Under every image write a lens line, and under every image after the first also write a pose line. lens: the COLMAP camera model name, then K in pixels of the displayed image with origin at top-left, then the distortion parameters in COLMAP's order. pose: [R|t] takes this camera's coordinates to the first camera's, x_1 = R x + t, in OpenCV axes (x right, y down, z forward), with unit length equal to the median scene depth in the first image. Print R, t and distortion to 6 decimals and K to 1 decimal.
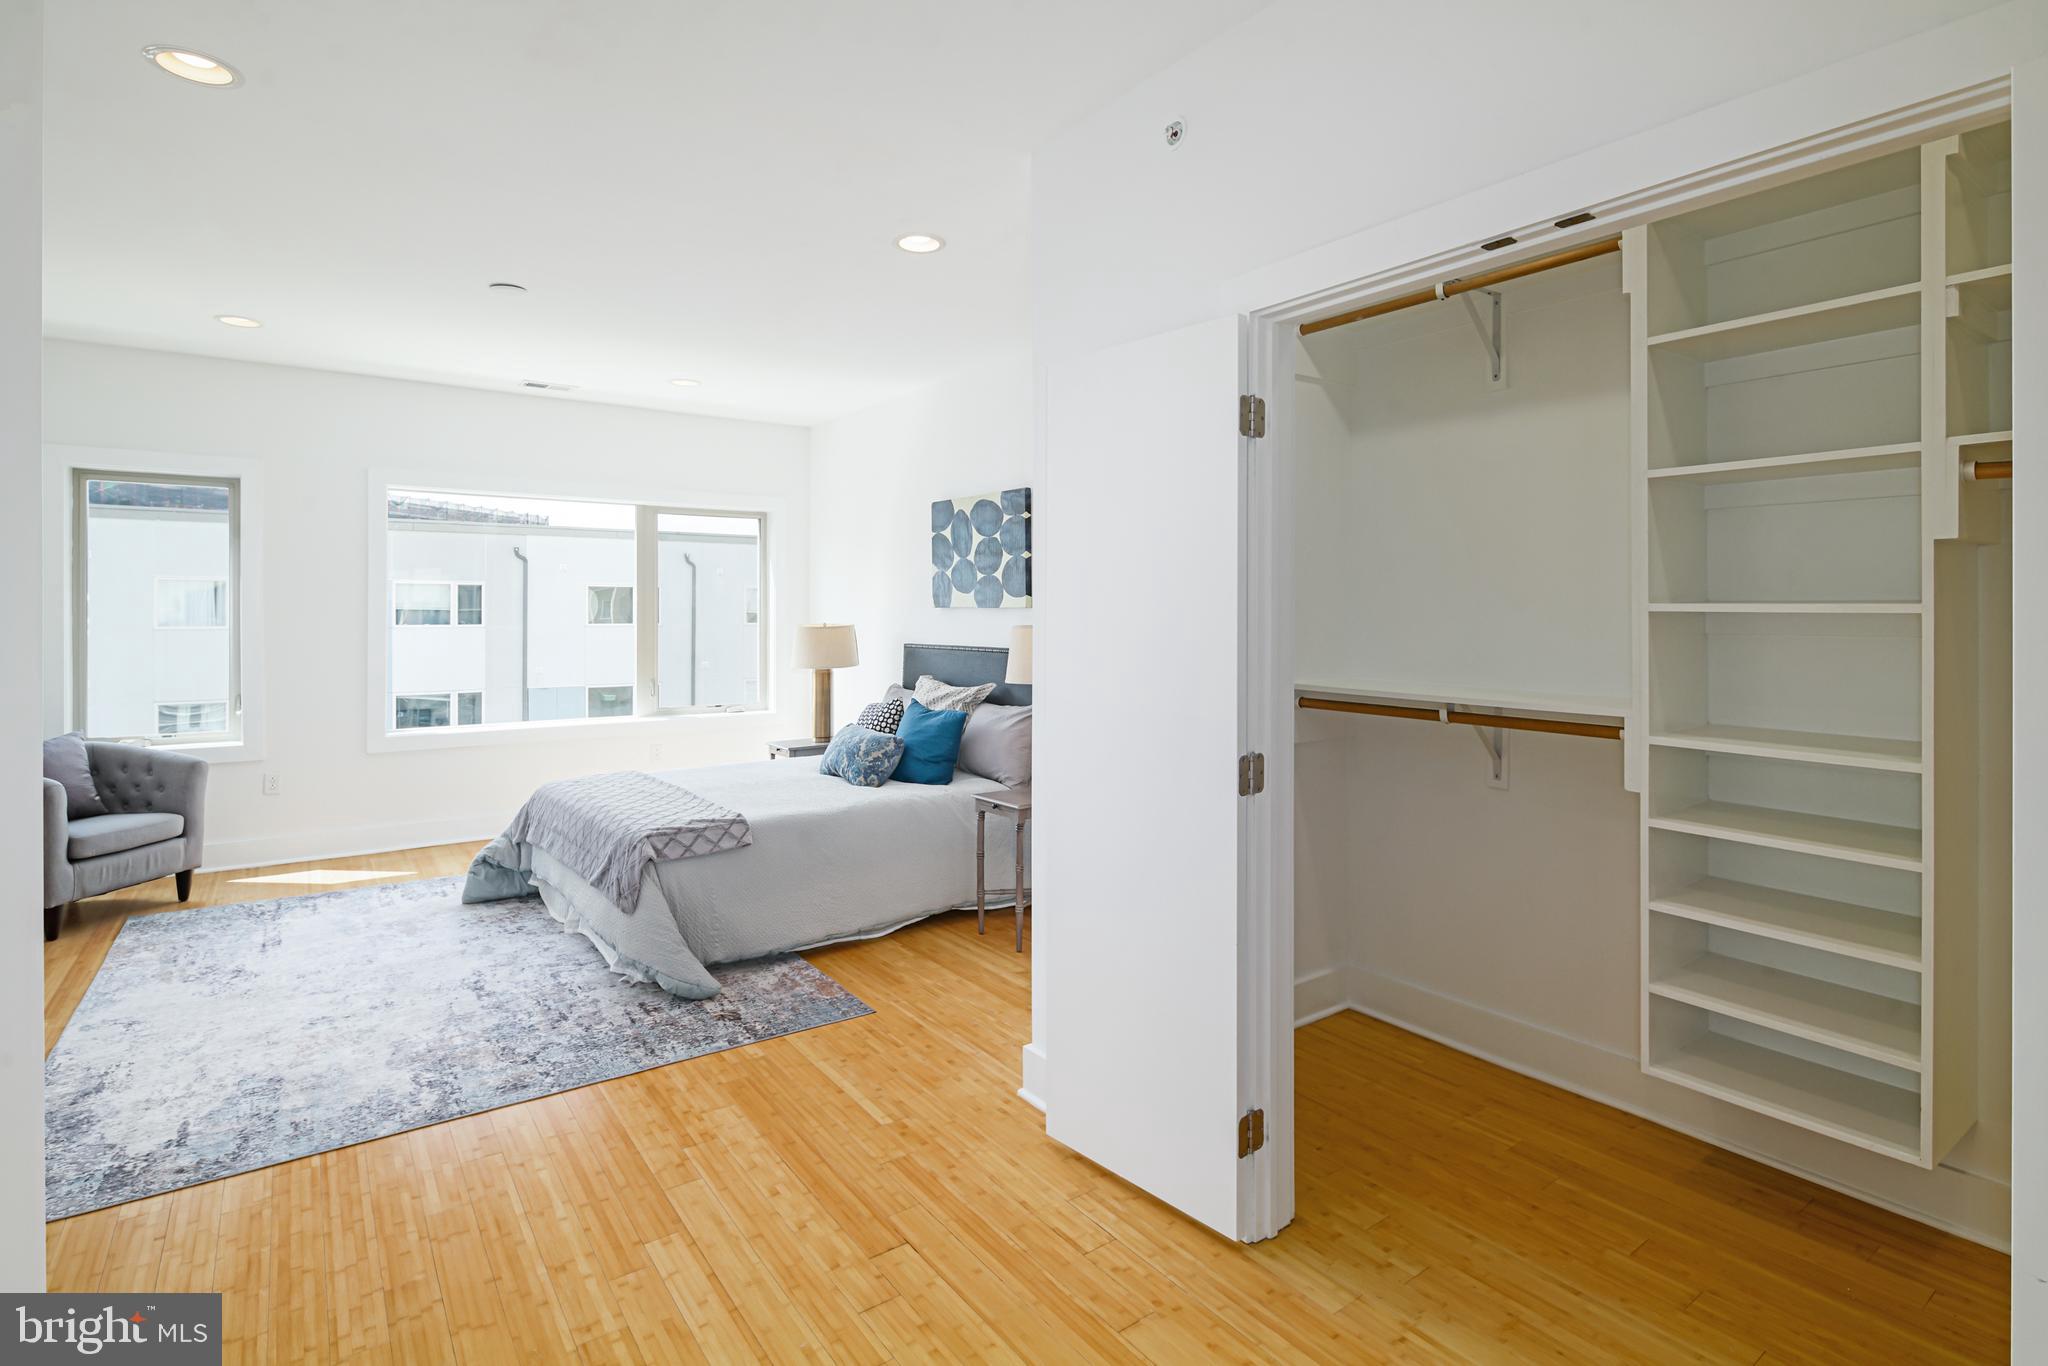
lens RADIAL K [[1005.3, 0, 1024.0], [0, 1005.3, 617.8], [0, 0, 1]] dist [0.003650, -0.005036]
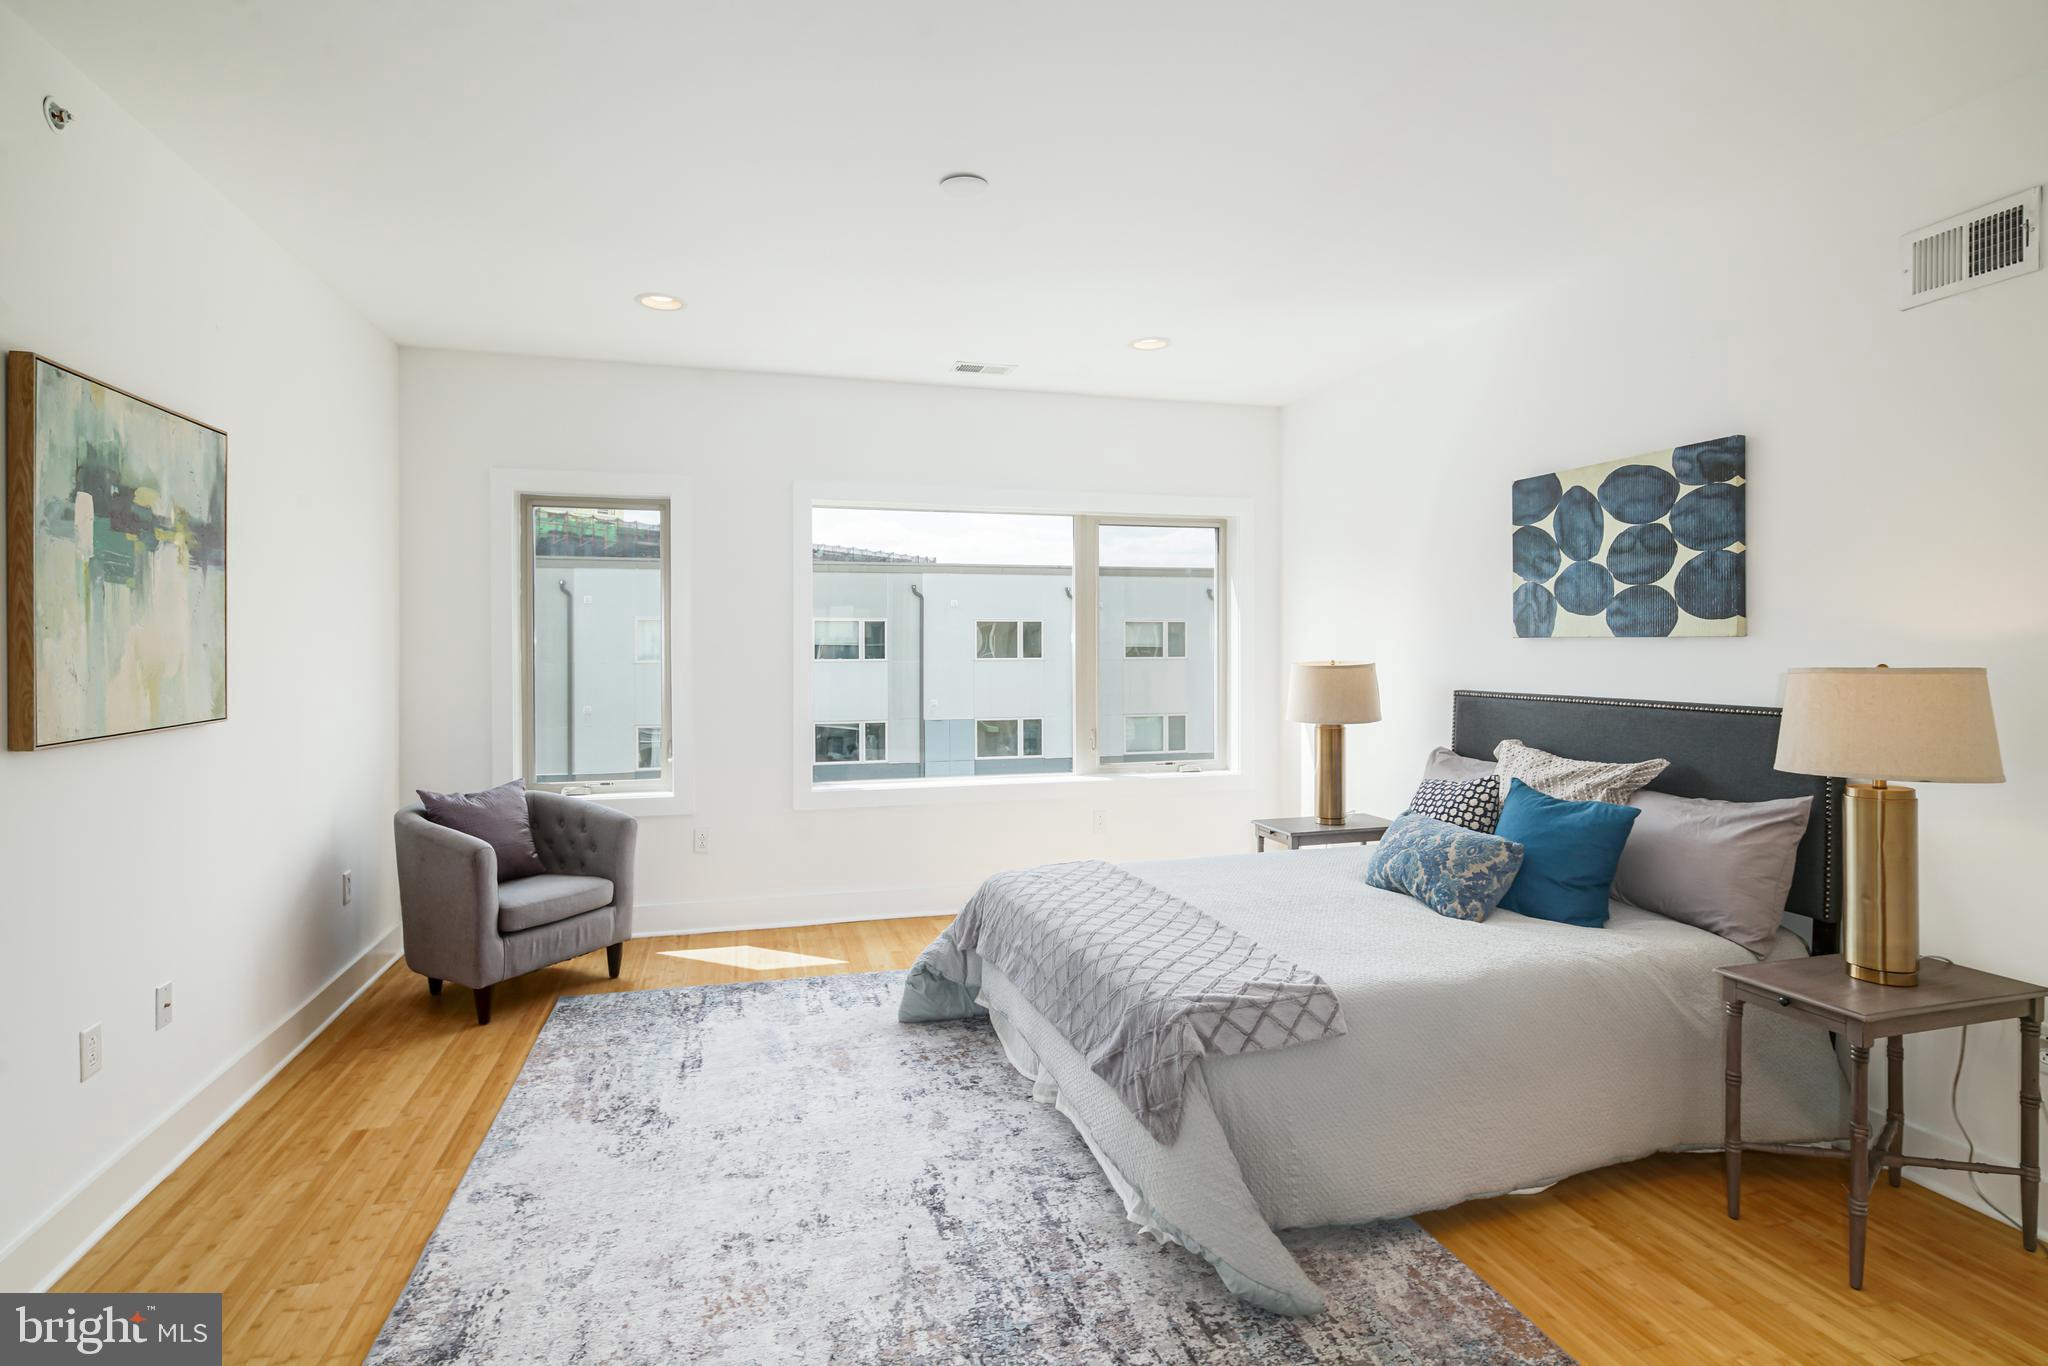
lens RADIAL K [[1005.3, 0, 1013.9], [0, 1005.3, 661.3], [0, 0, 1]] dist [0.003650, -0.005036]
pose [[0.935251, 0.001432, -0.353982, -0.203003], [0.002040, 0.999953, 0.009437, -0.001963], [0.353979, -0.009548, 0.935204, 0.310455]]
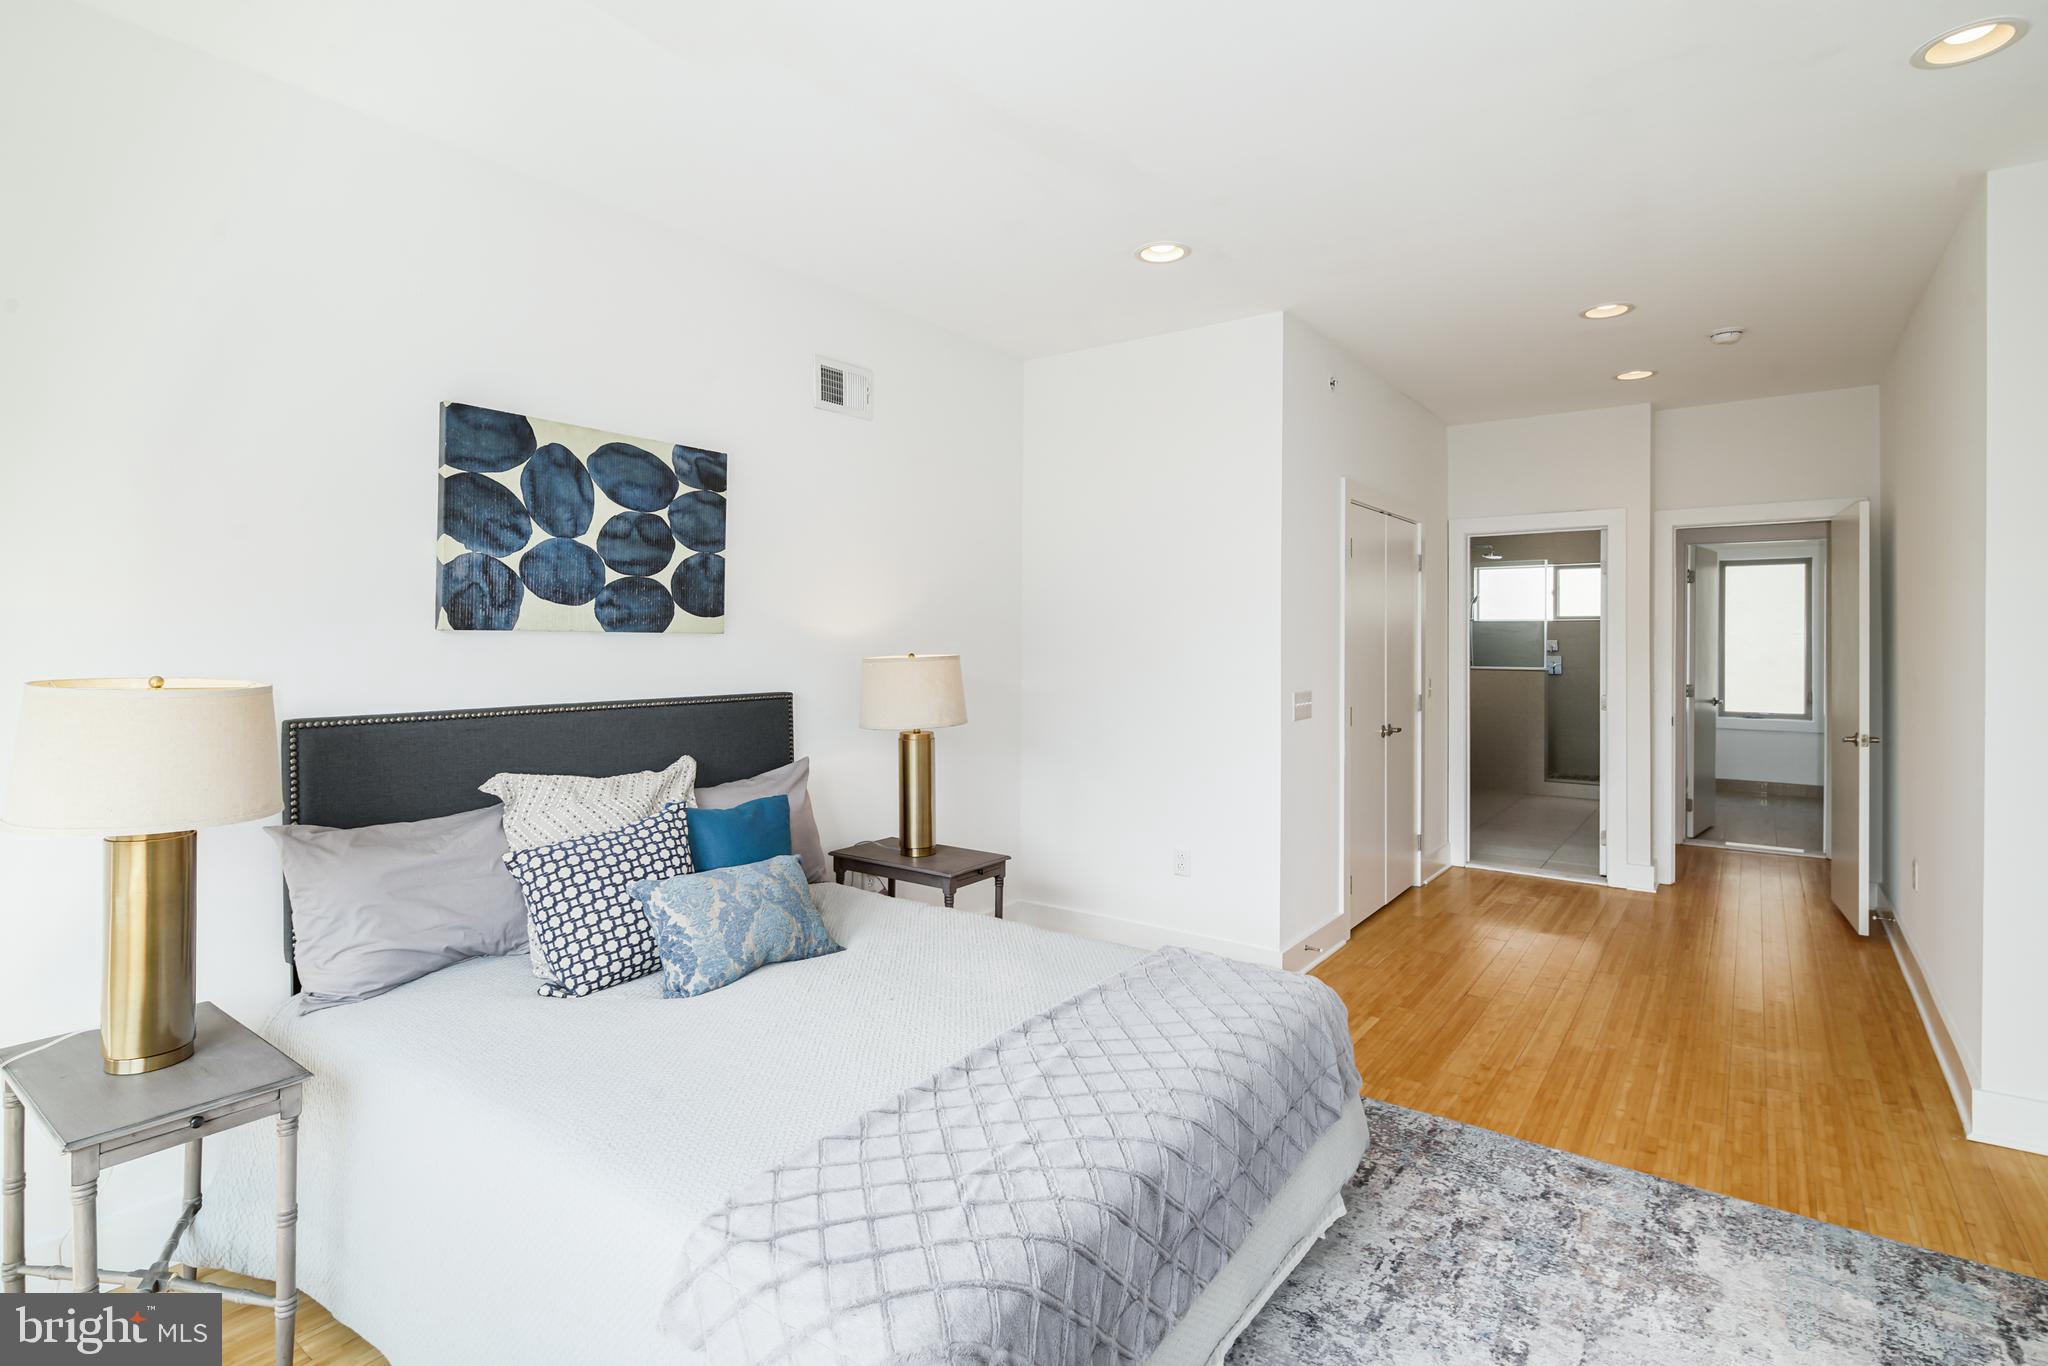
lens RADIAL K [[1005.3, 0, 1026.0], [0, 1005.3, 636.0], [0, 0, 1]] dist [0.003650, -0.005036]
pose [[-0.309517, 0.000149, 0.950894, -0.749788], [0.003648, 0.999993, 0.001030, -0.008803], [-0.950887, 0.003788, -0.309515, 1.094542]]
